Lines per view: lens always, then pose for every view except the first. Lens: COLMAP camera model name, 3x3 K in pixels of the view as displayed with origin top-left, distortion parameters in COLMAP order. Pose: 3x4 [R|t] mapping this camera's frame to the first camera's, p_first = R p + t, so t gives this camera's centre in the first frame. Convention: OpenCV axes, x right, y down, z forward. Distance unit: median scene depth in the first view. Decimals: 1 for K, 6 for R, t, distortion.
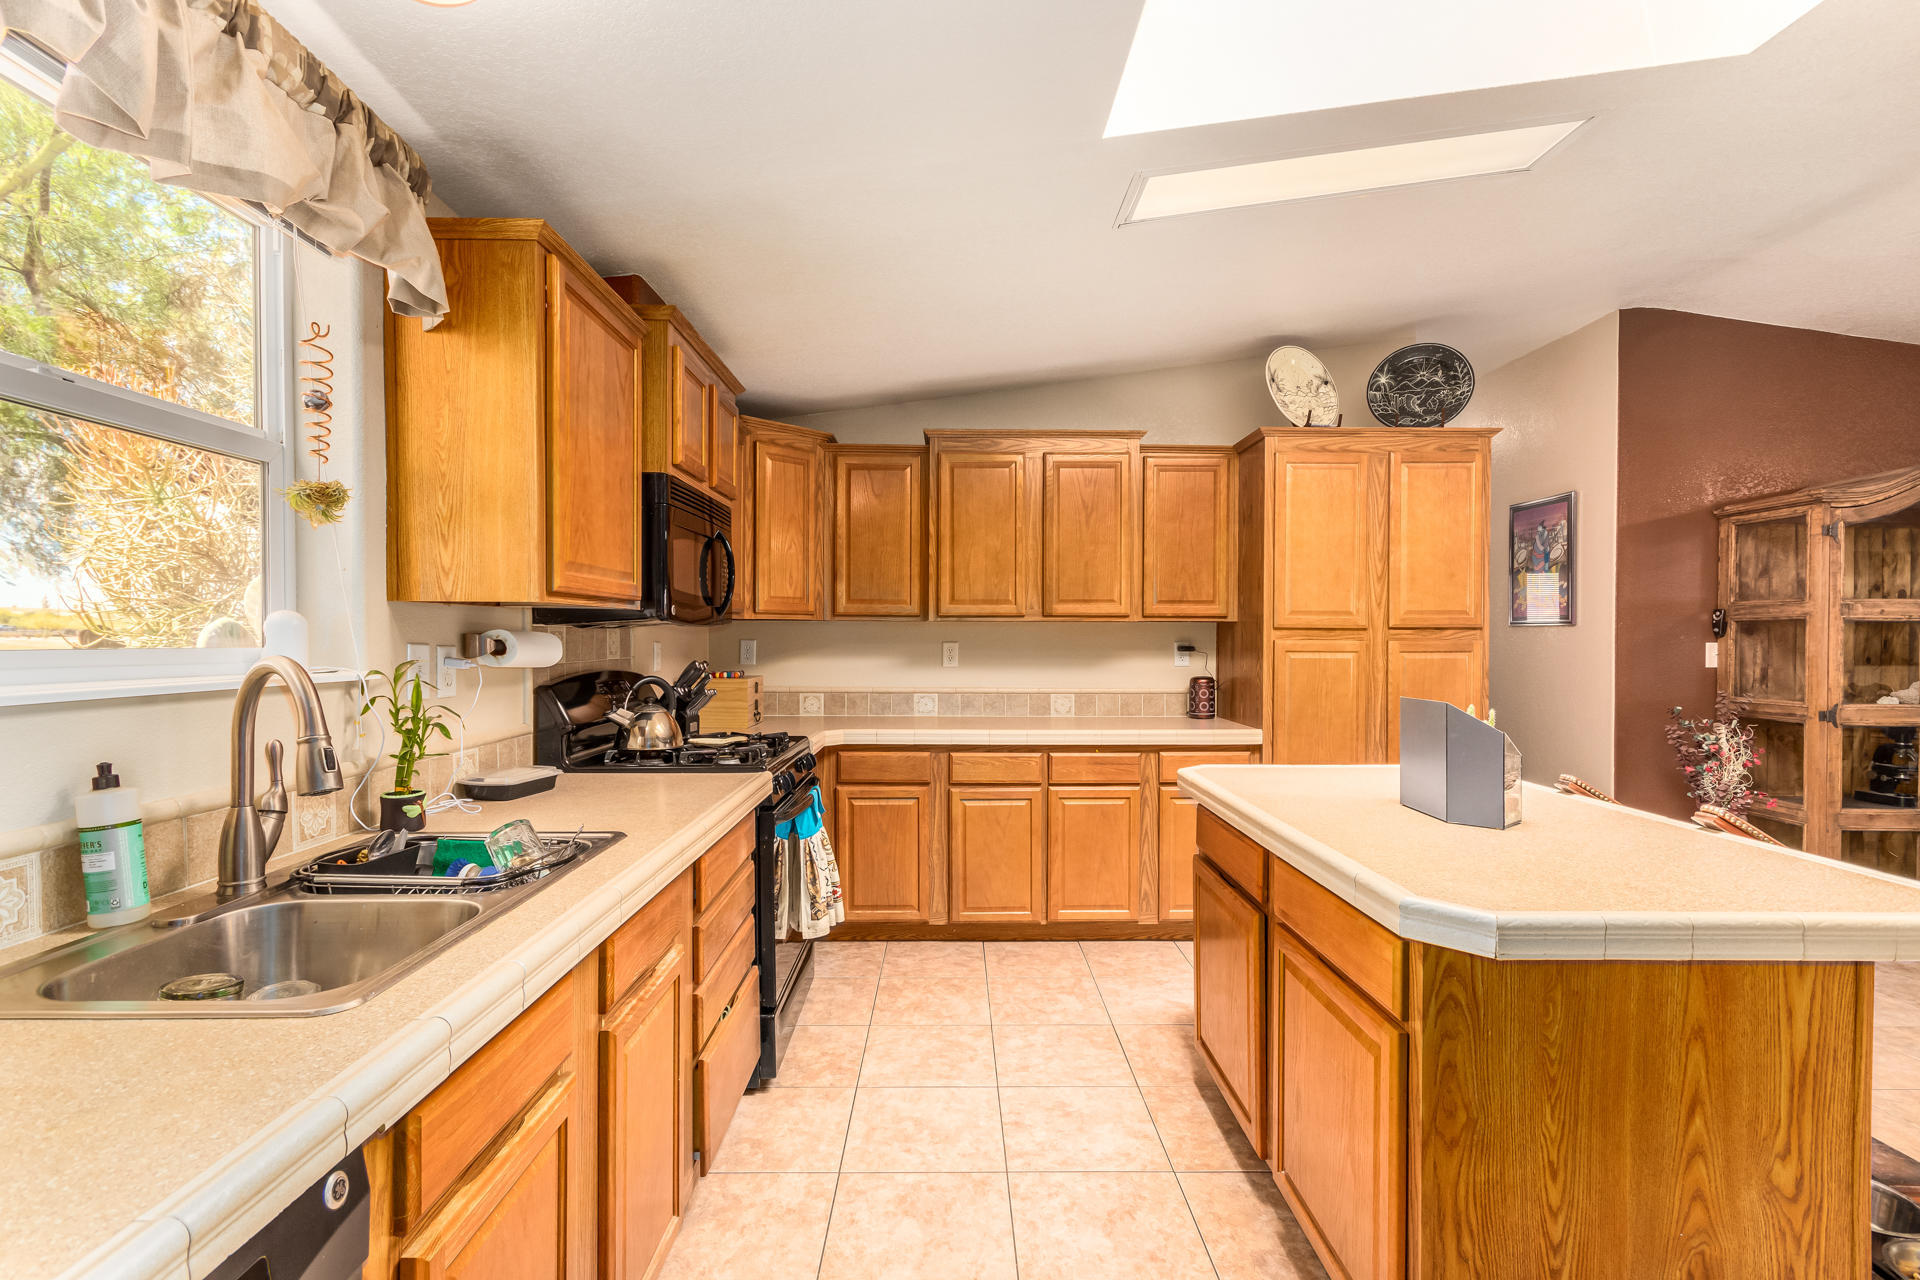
lens RADIAL K [[886.7, 0, 959.5], [0, 886.7, 644.6], [0, 0, 1]] dist [0.001894, 0.000293]
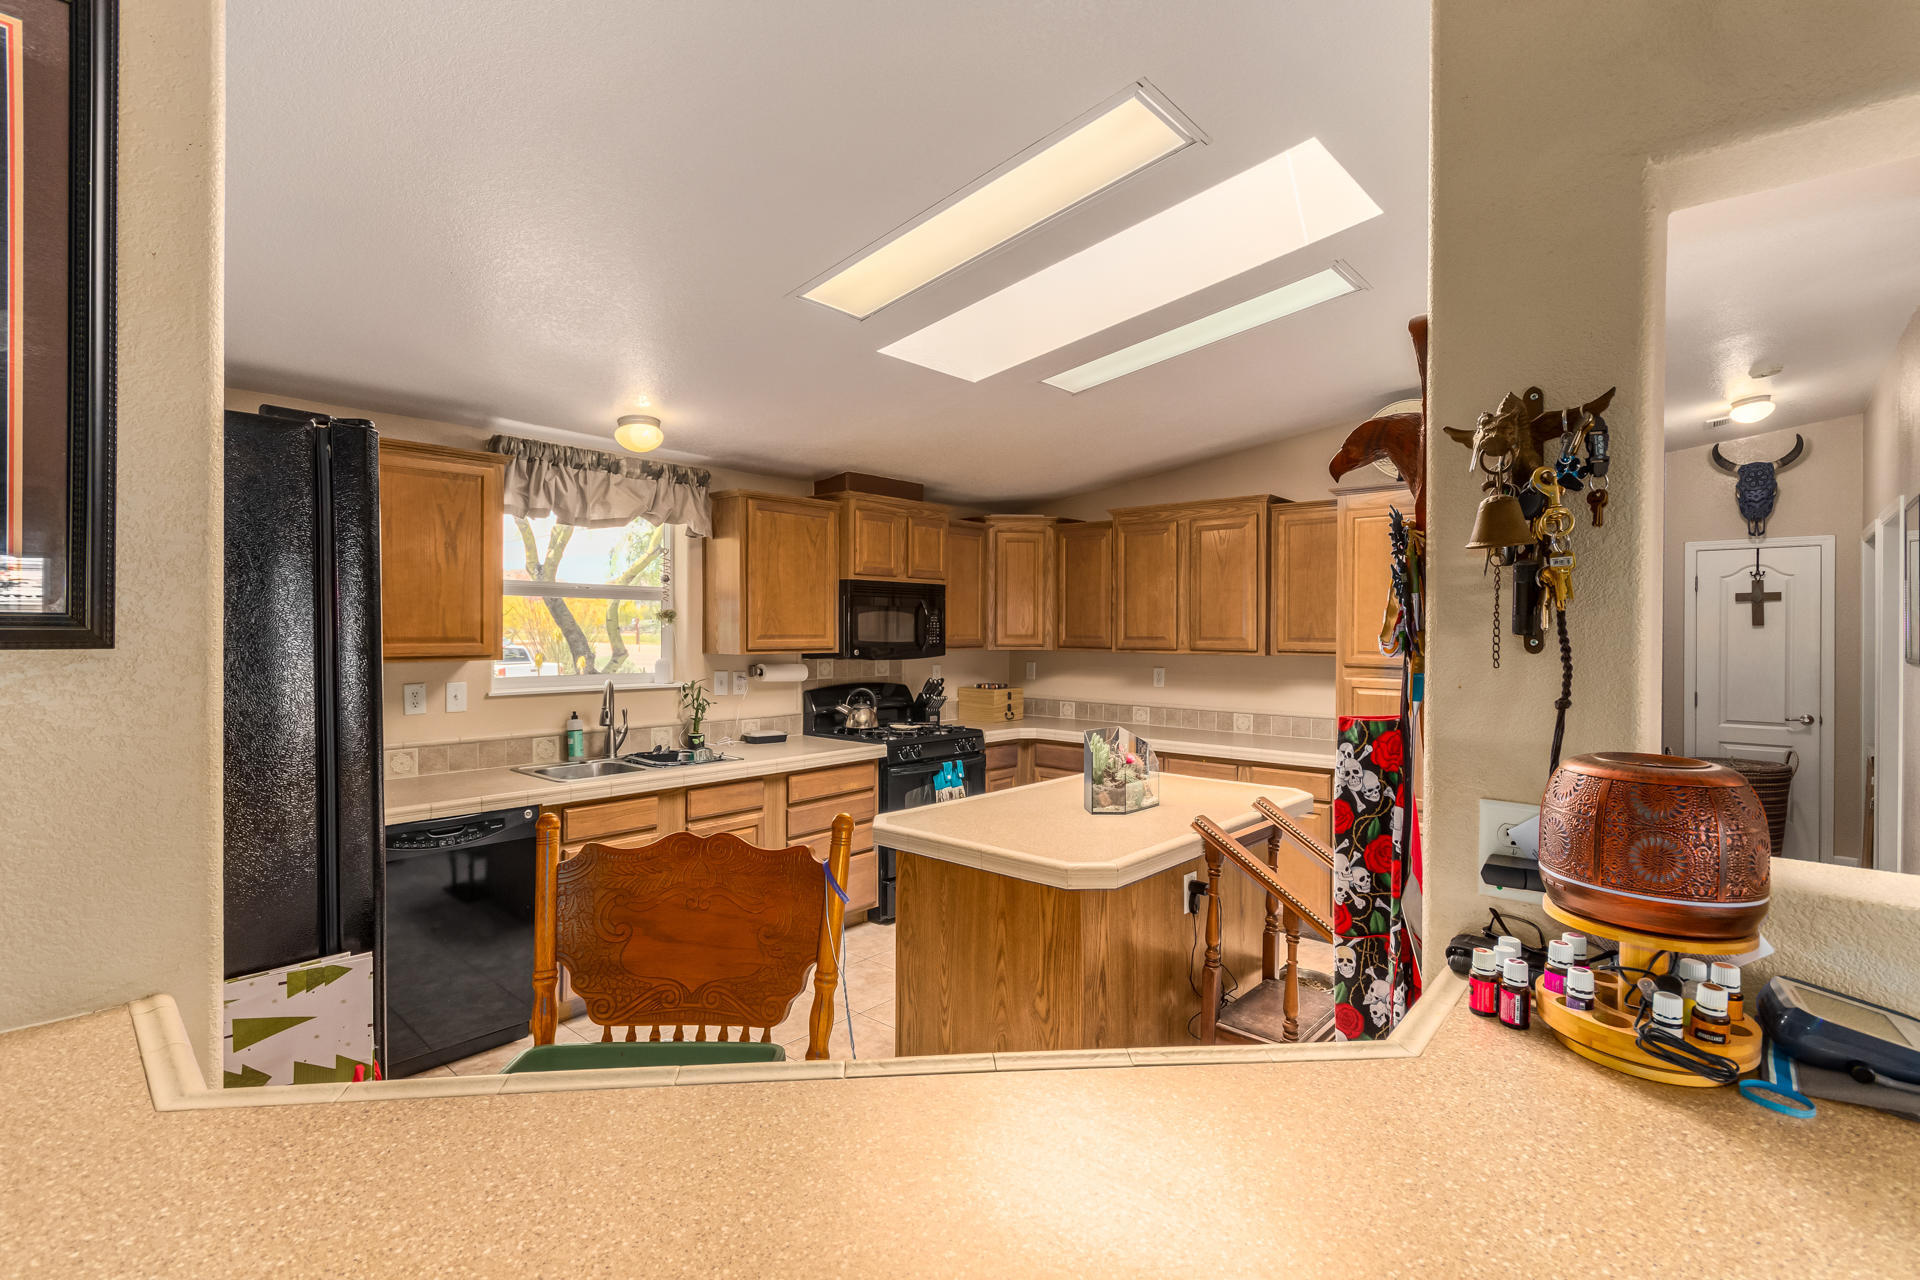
lens RADIAL K [[894.2, 0, 962.3], [0, 894.2, 632.9], [0, 0, 1]] dist [-0.015536, 0.000101]
pose [[0.744426, 0.003026, -0.667698, 0.750393], [-0.009840, 0.999931, -0.006439, -0.048520], [0.667632, 0.011363, 0.744405, -0.161308]]
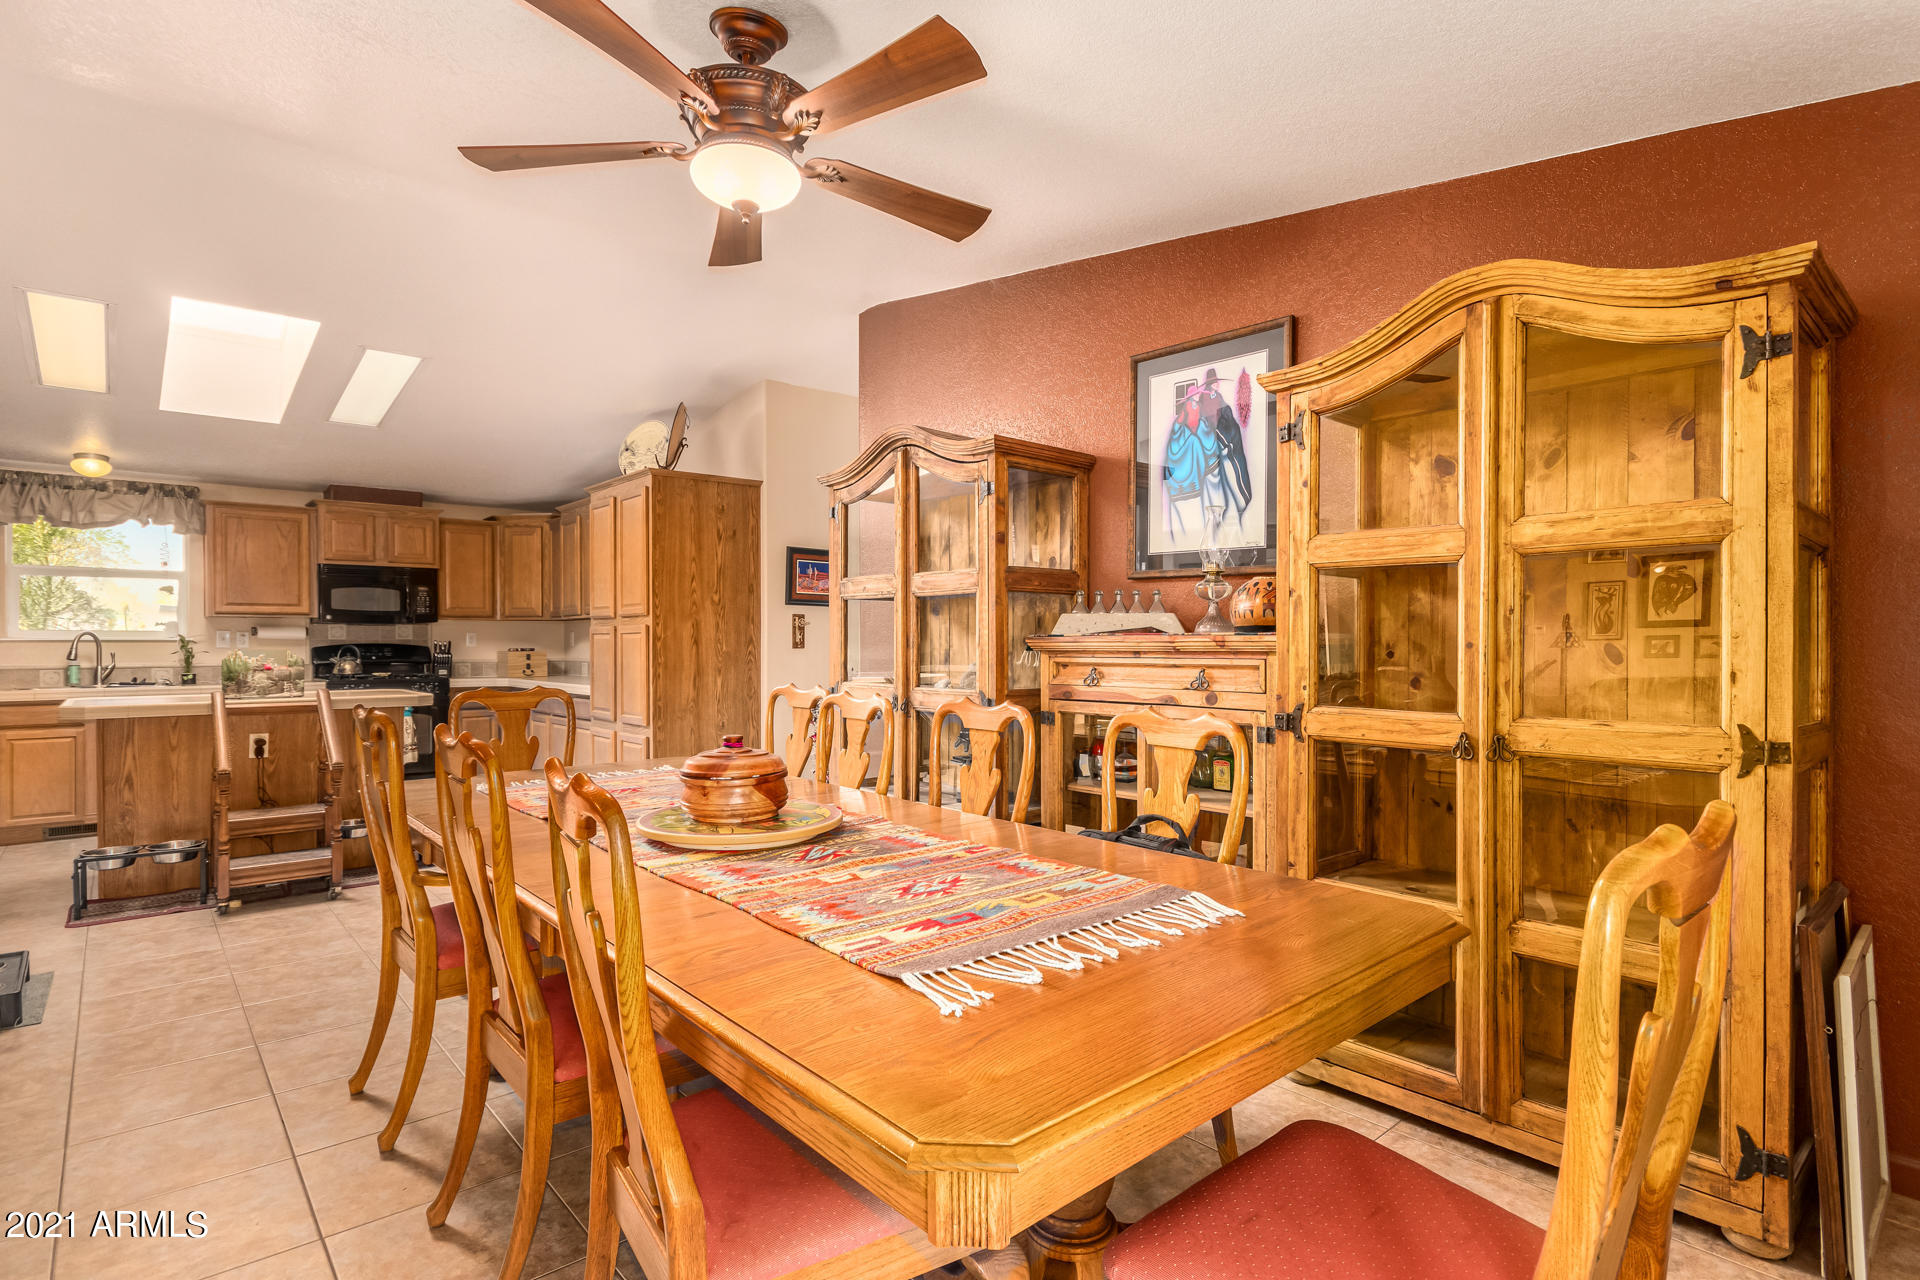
lens RADIAL K [[957.3, 0, 960.0], [0, 957.3, 640.0], [0, 0, 1]] dist [0.011372, -0.009507]
pose [[0.651974, -0.004373, -0.758229, 2.010839], [-0.003455, 0.999956, -0.008738, 0.029732], [0.758233, 0.008317, 0.651930, 0.409841]]
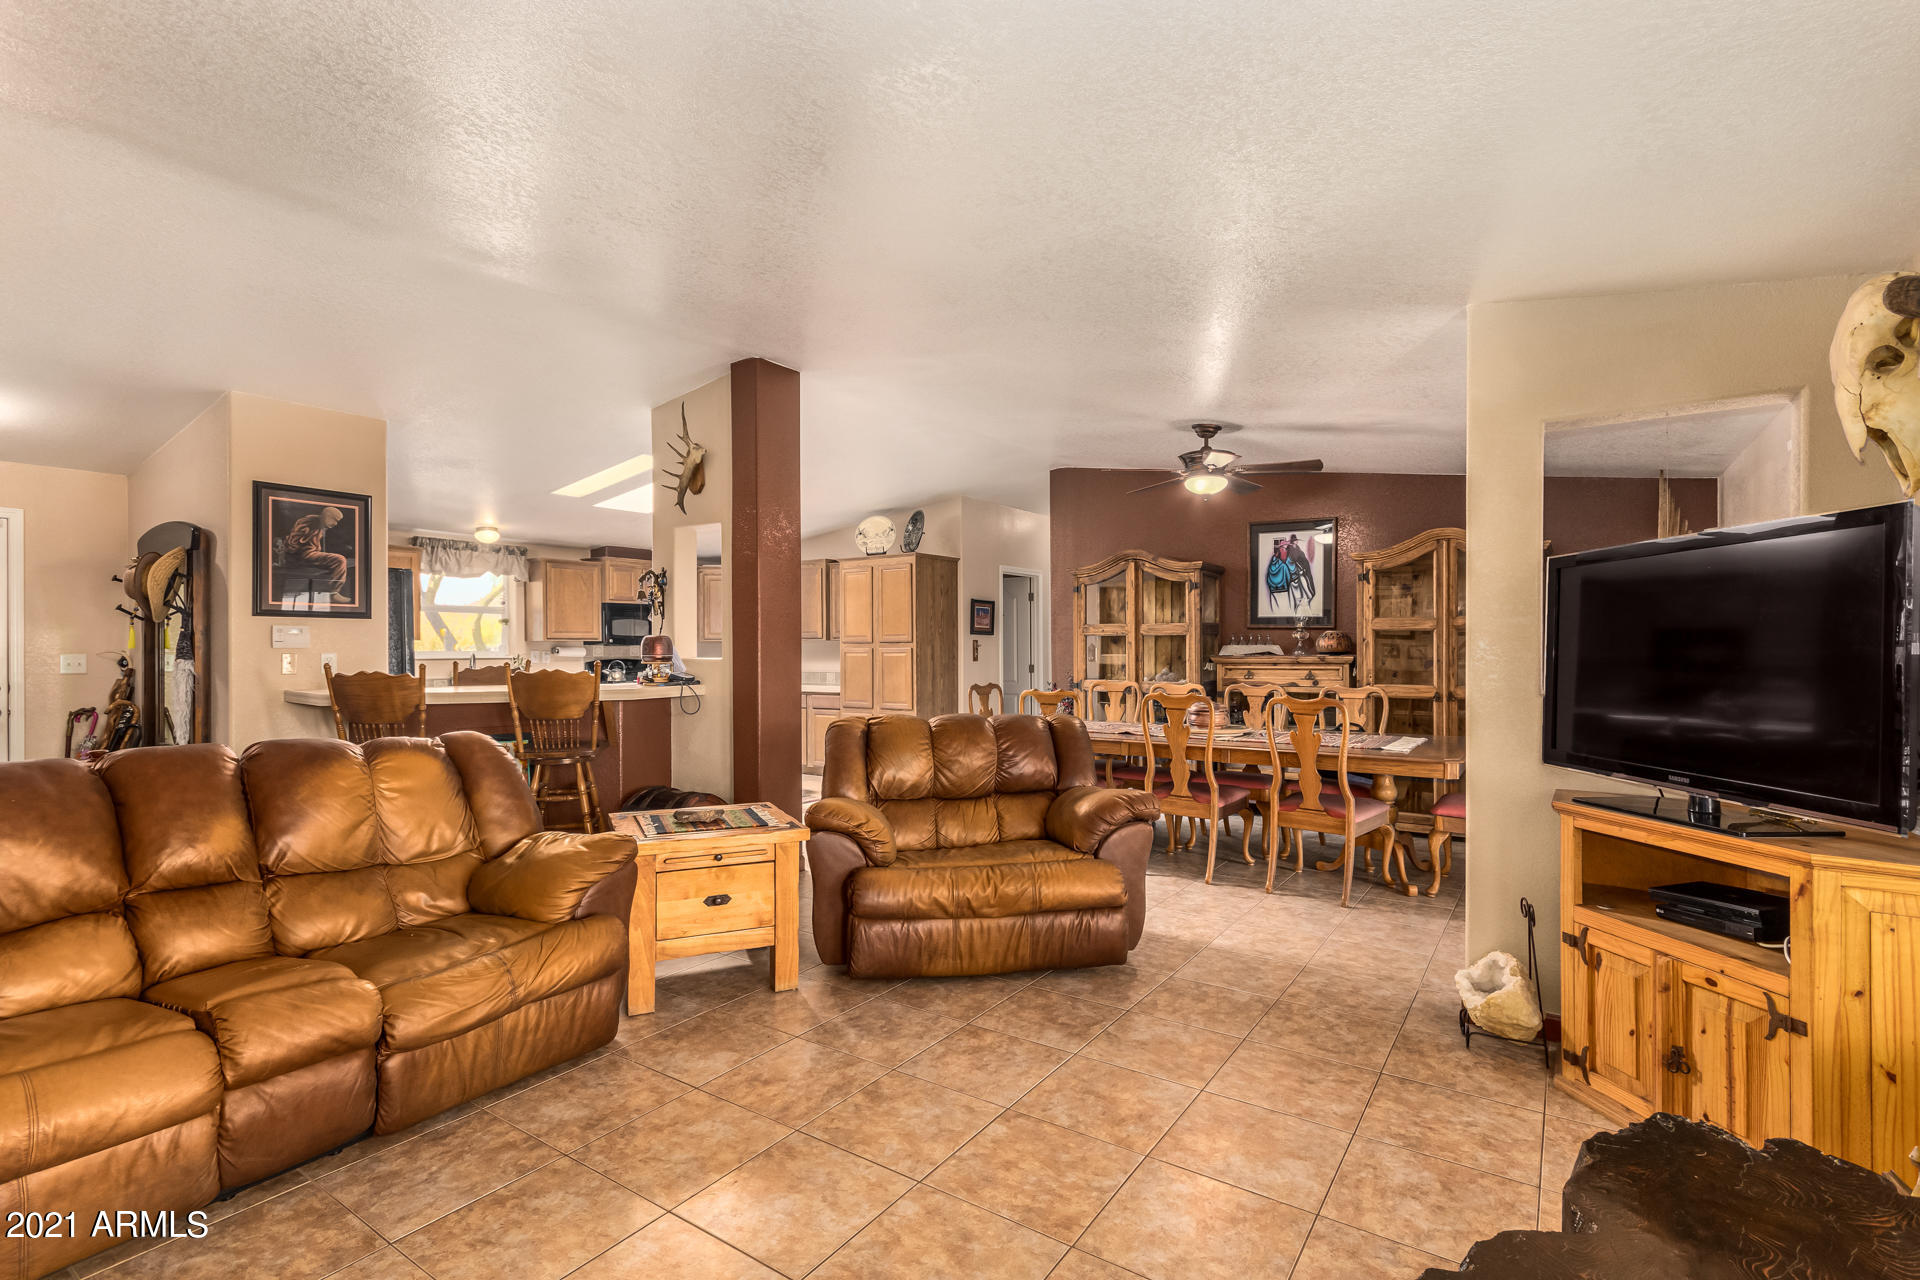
lens RADIAL K [[886.7, 0, 959.5], [0, 886.7, 644.6], [0, 0, 1]] dist [0.001894, 0.000293]
pose [[0.818939, -0.008948, -0.573810, 1.967051], [0.001186, 0.999903, -0.013901, 0.018941], [0.573879, 0.010703, 0.818870, -0.754318]]
